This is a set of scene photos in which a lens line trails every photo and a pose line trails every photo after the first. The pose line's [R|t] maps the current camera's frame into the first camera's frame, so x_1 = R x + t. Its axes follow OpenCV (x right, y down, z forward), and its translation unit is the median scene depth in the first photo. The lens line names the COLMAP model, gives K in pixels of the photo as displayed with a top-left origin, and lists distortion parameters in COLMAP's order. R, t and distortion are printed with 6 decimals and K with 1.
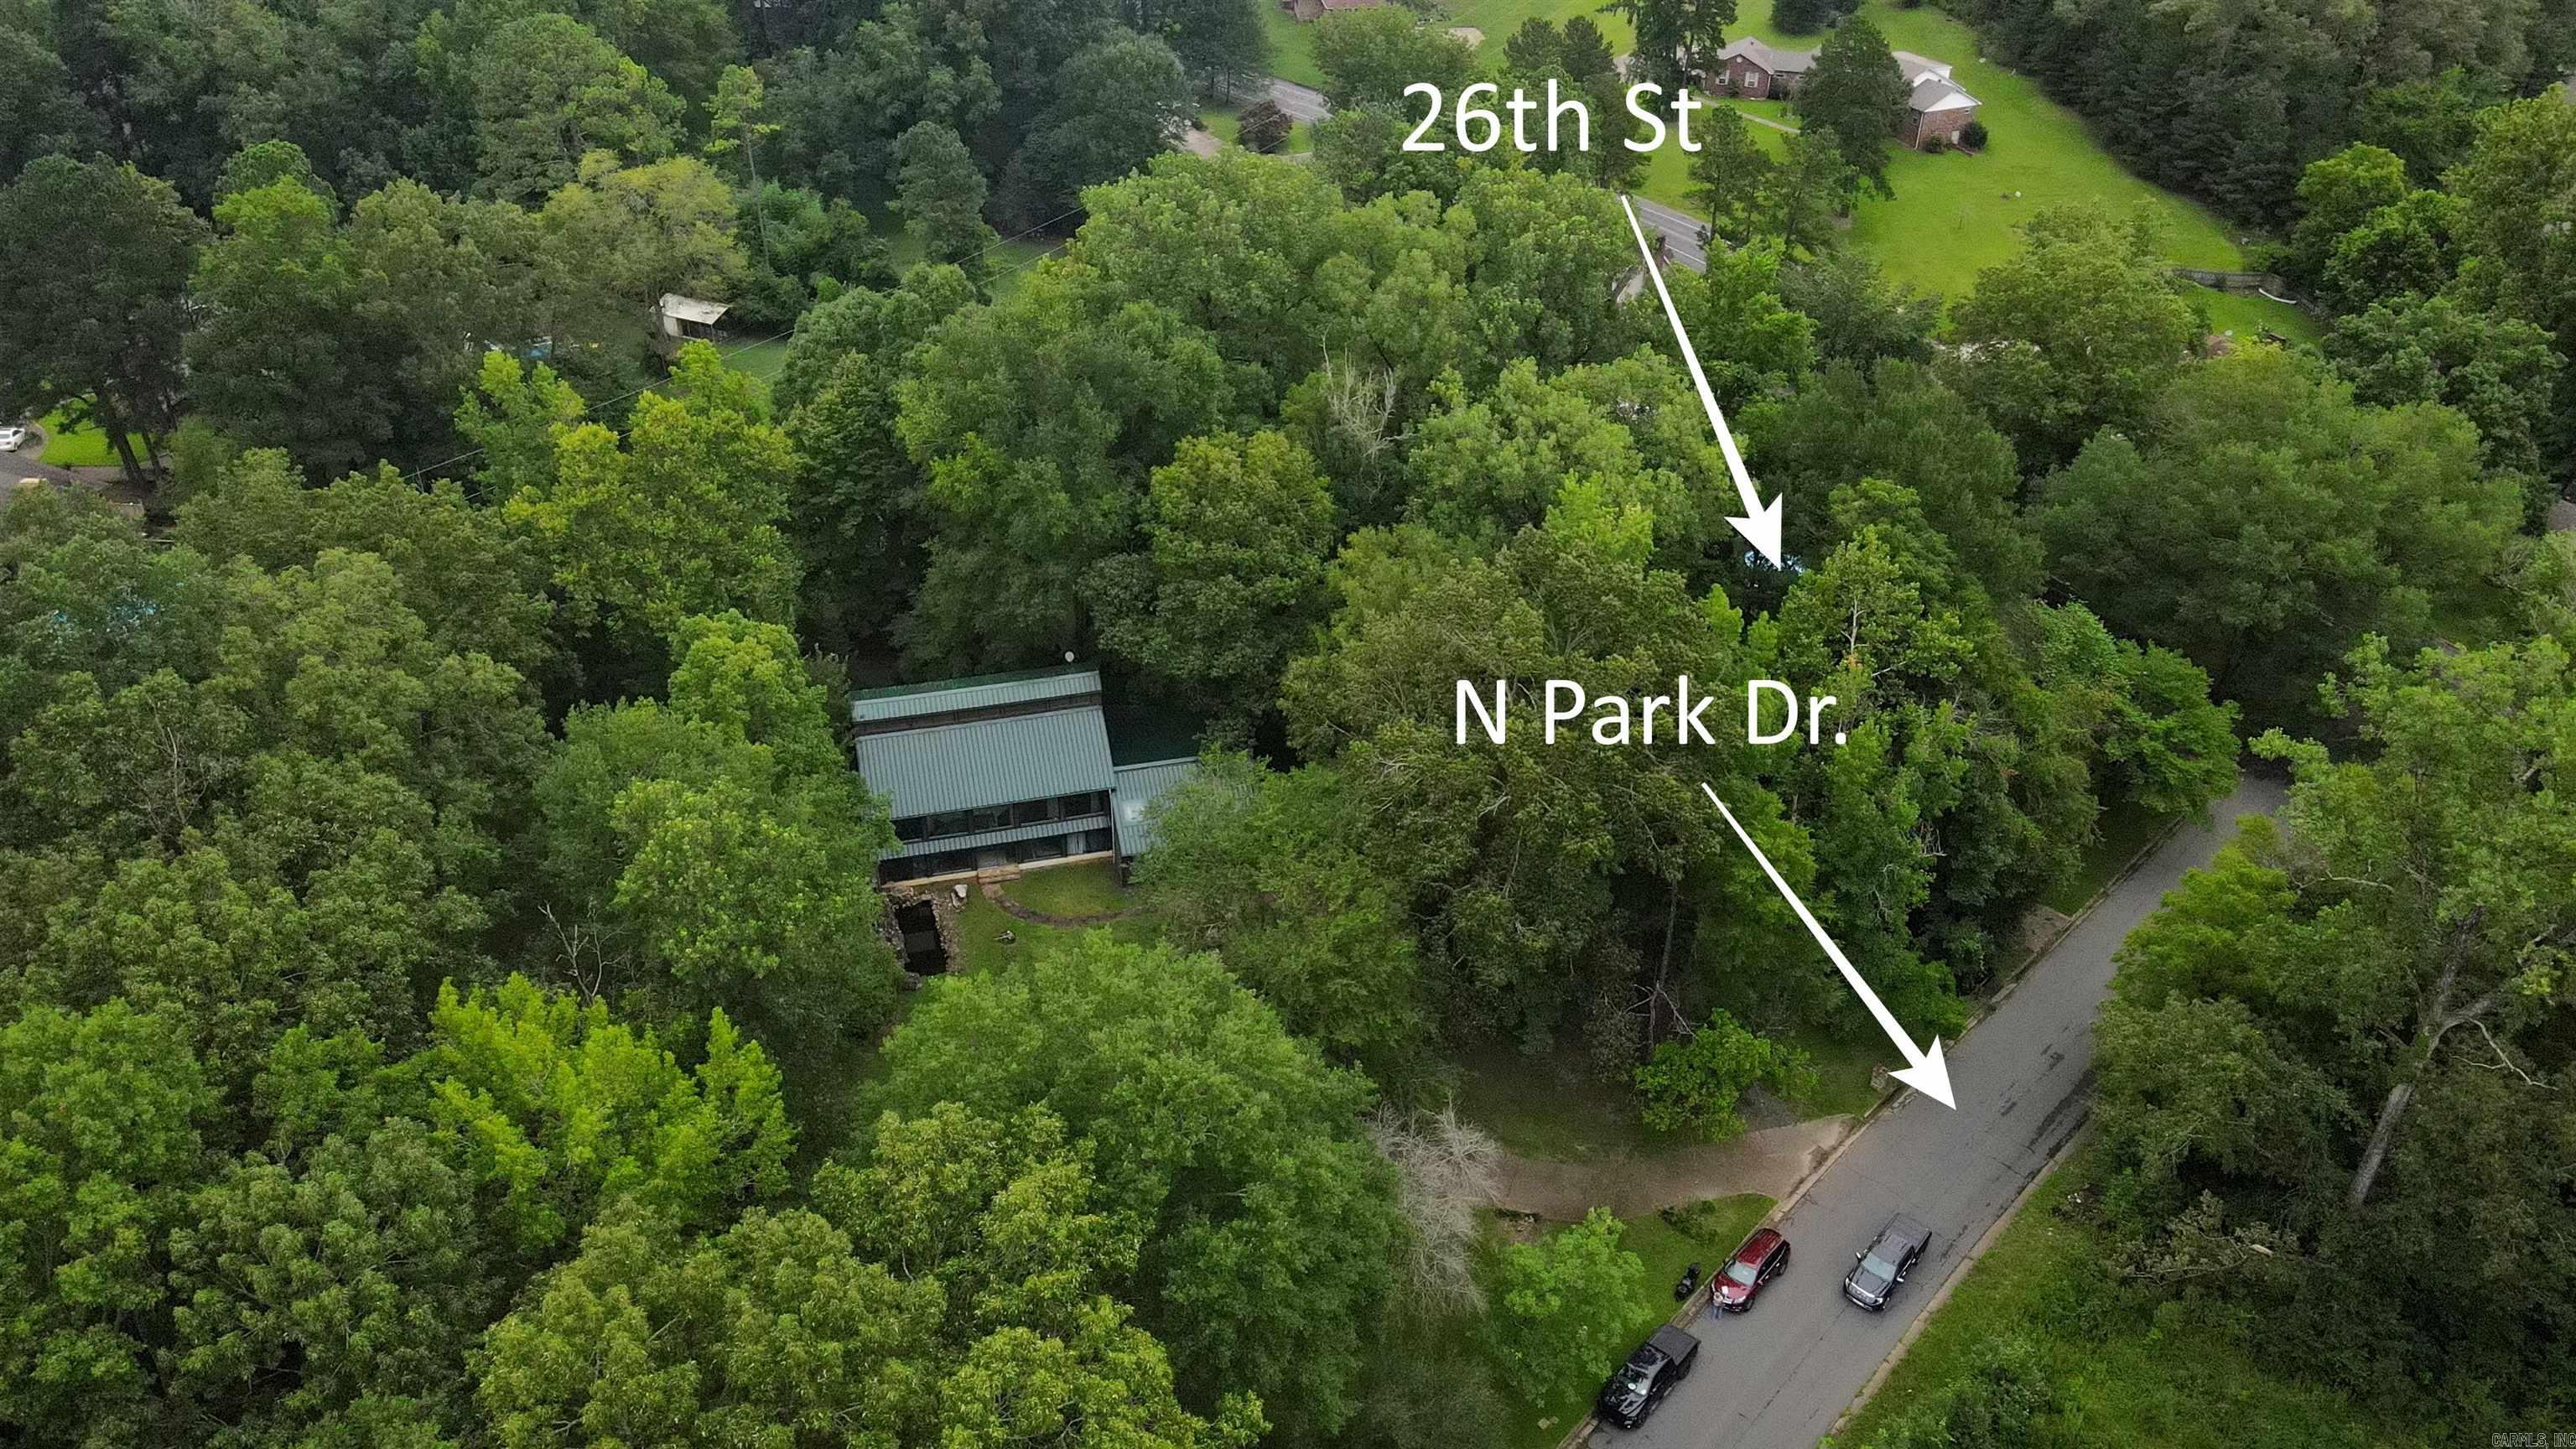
lens RADIAL K [[1929.8, 0, 1288.0], [0, 1929.8, 724.5], [0, 0, 1]] dist [-0.019570, 0.066498]
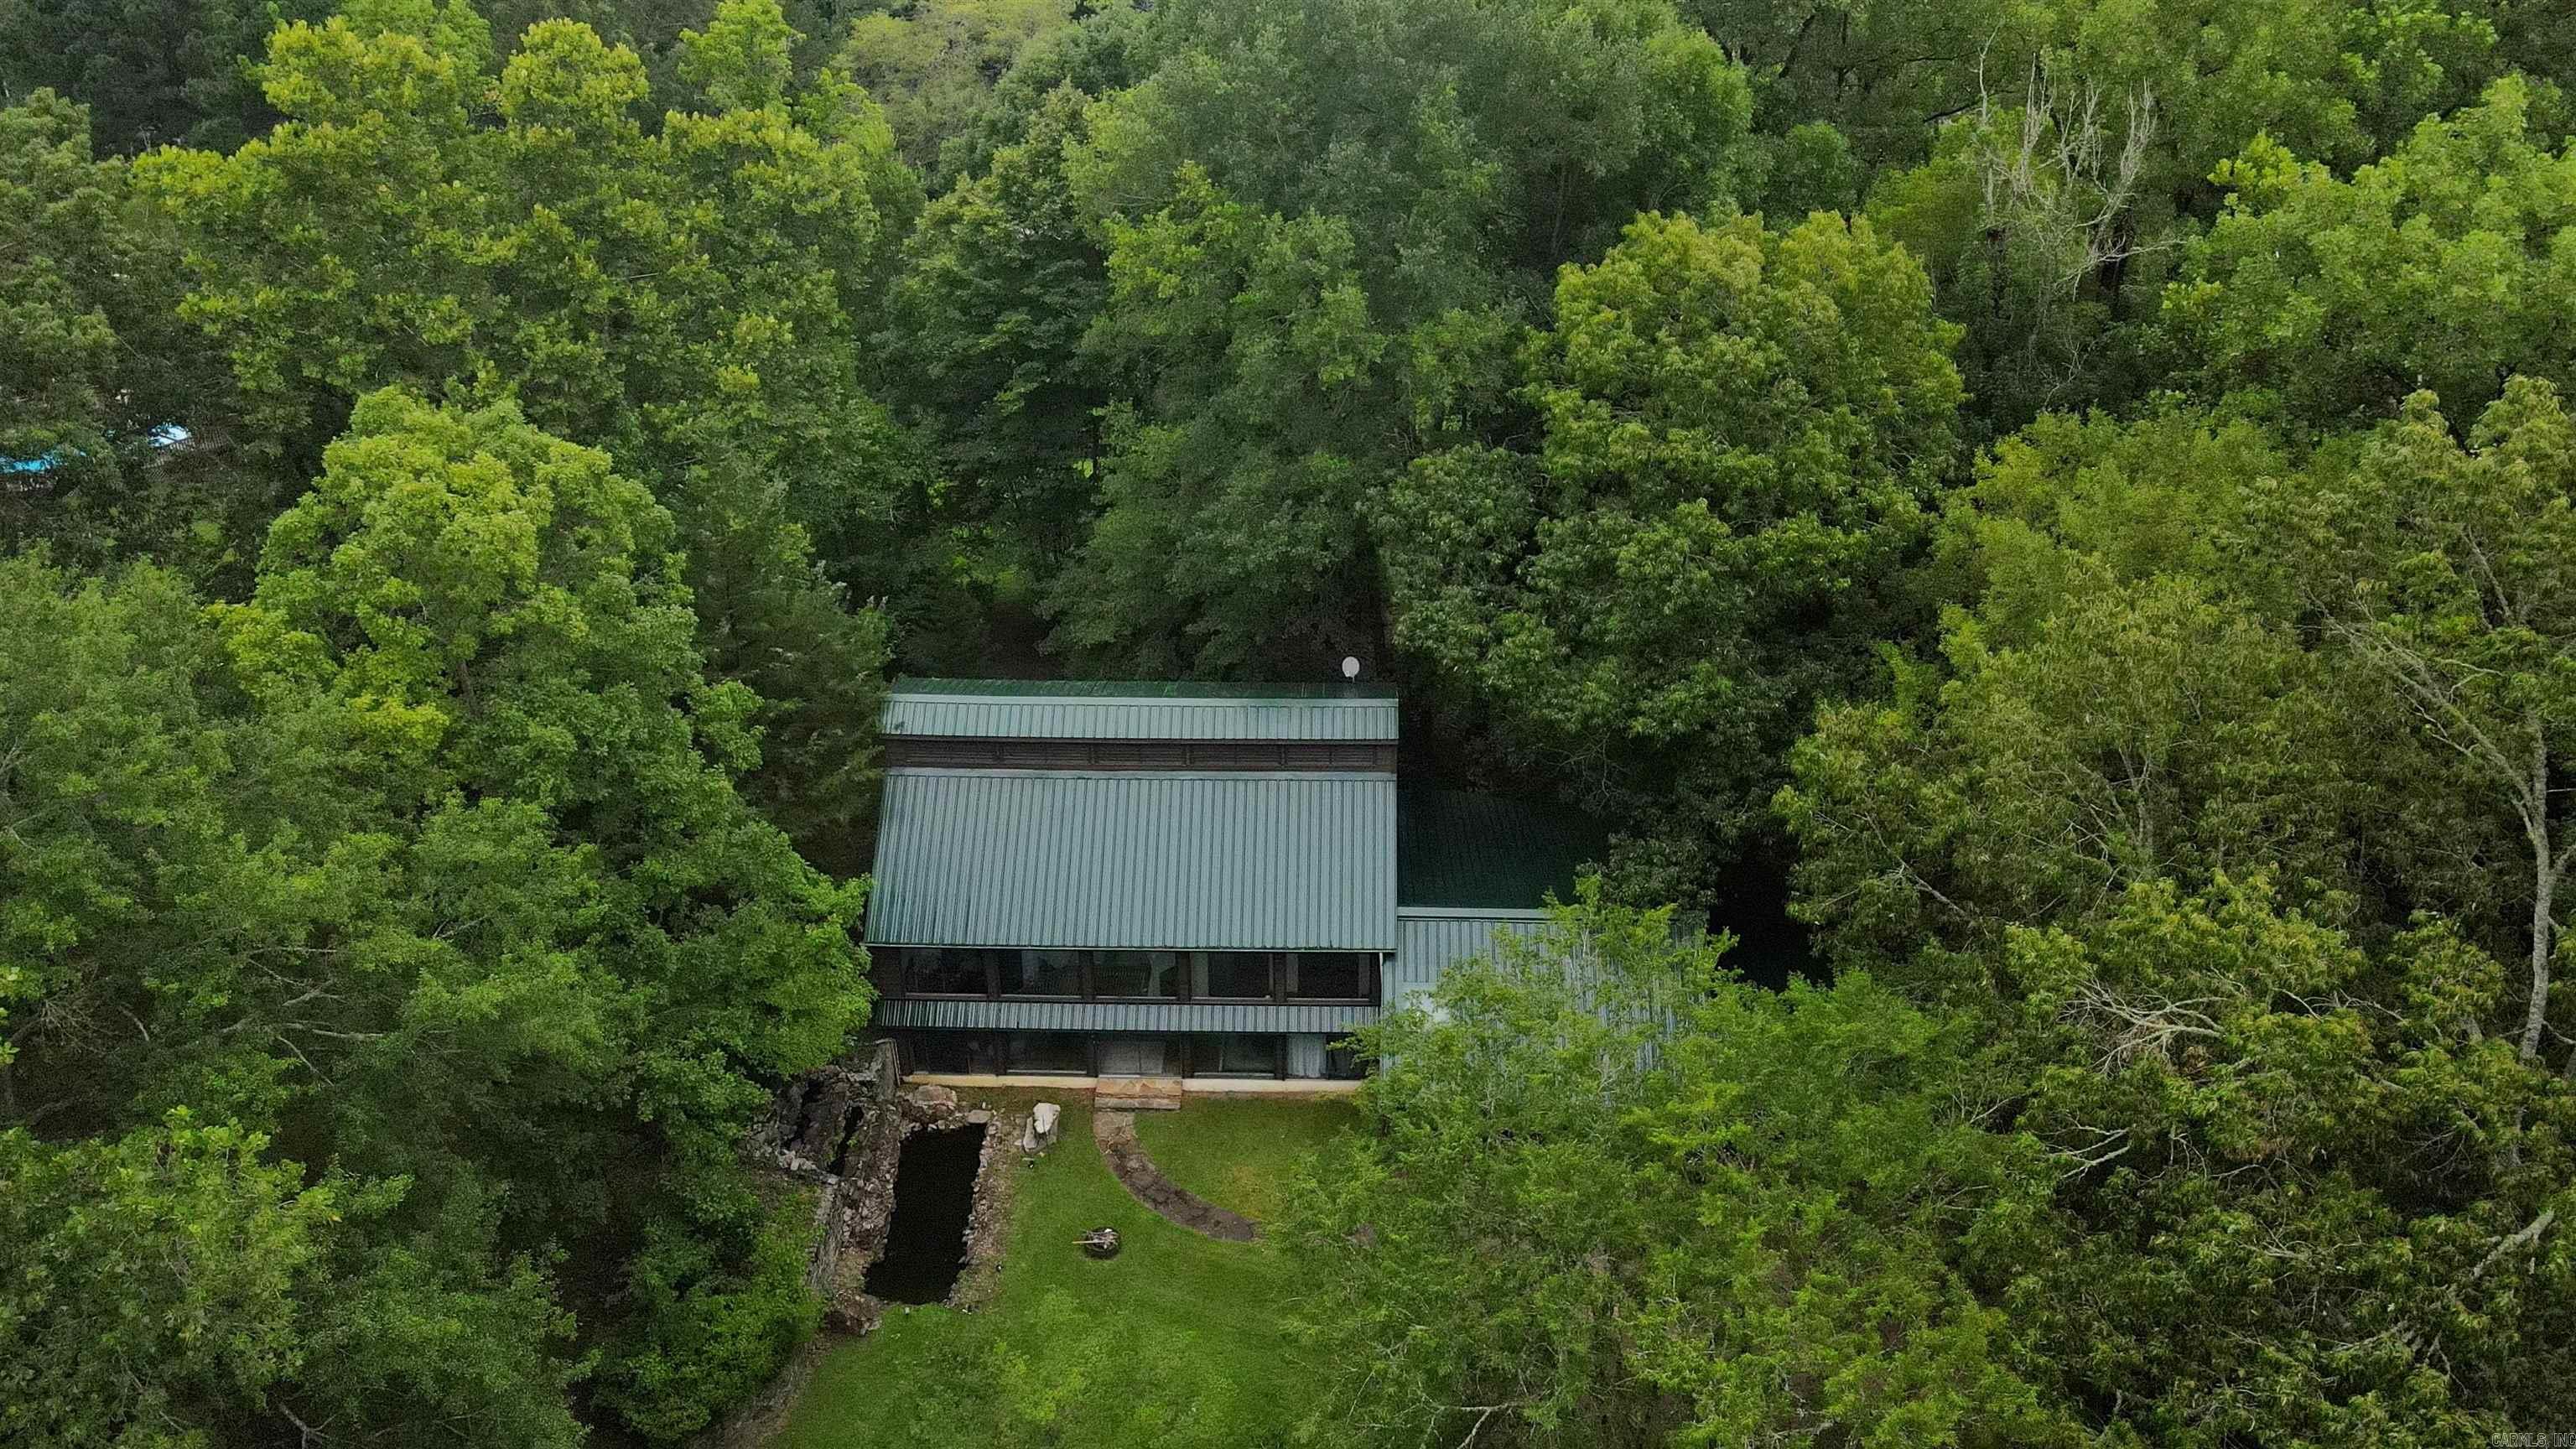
lens RADIAL K [[1929.8, 0, 1288.0], [0, 1929.8, 724.5], [0, 0, 1]] dist [-0.019570, 0.066498]
pose [[0.957156, 0.123580, -0.261878, 0.000124], [-0.143105, 0.988078, -0.056772, 0.009087], [0.251740, 0.091815, 0.963430, 0.554492]]
